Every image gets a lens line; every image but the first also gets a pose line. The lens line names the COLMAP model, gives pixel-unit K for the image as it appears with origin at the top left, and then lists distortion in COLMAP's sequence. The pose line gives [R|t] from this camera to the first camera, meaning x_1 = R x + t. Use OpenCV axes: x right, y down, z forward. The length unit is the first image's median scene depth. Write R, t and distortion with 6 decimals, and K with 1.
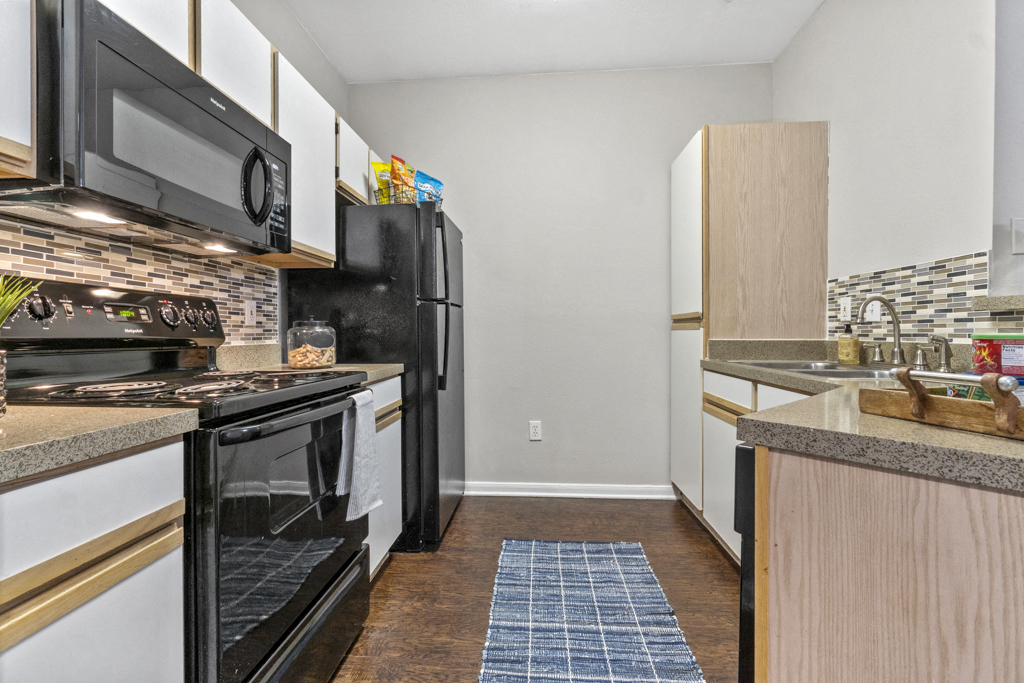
lens RADIAL K [[448.3, 0, 512.1], [0, 448.3, 333.4], [0, 0, 1]] dist [-0.001707, -0.000131]
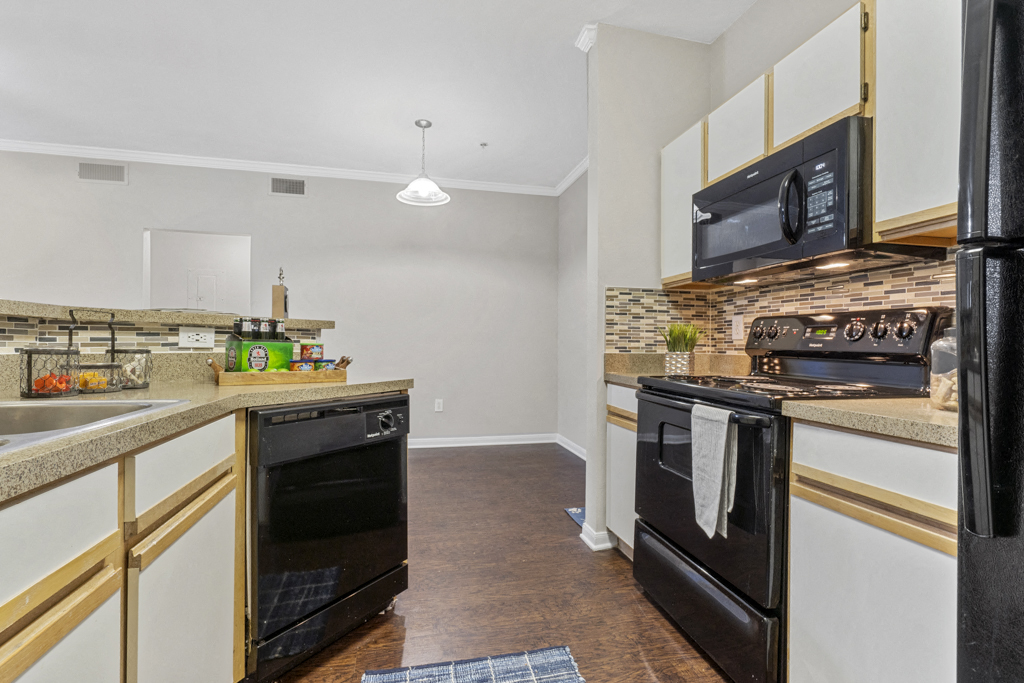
lens RADIAL K [[467.0, 0, 512.0], [0, 467.0, 341.5], [0, 0, 1]] dist [-0.000281, -0.000007]
pose [[-0.953663, -0.007952, -0.300773, 0.341616], [-0.007612, 0.999968, -0.002305, -0.005324], [0.300782, 0.000091, -0.953693, 1.637247]]
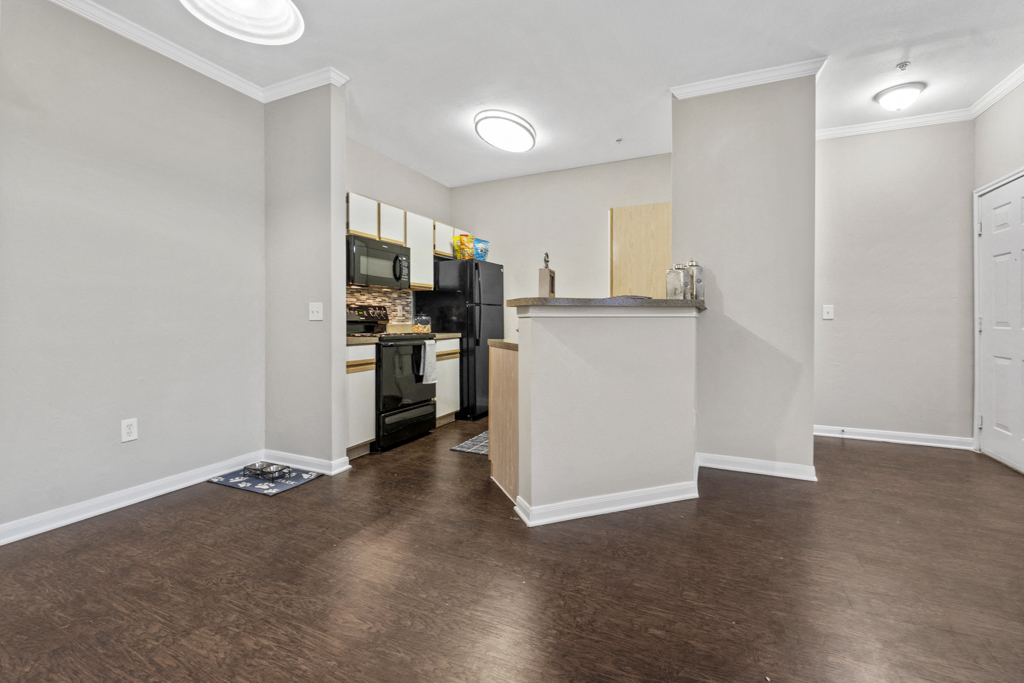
lens RADIAL K [[452.1, 0, 511.1], [0, 452.1, 318.5], [0, 0, 1]] dist [-0.000714, 0.000079]
pose [[0.940551, -0.000891, -0.339651, 0.973995], [-0.000694, 0.999989, -0.004545, 0.007221], [0.339651, 0.004510, 0.940541, -1.308757]]
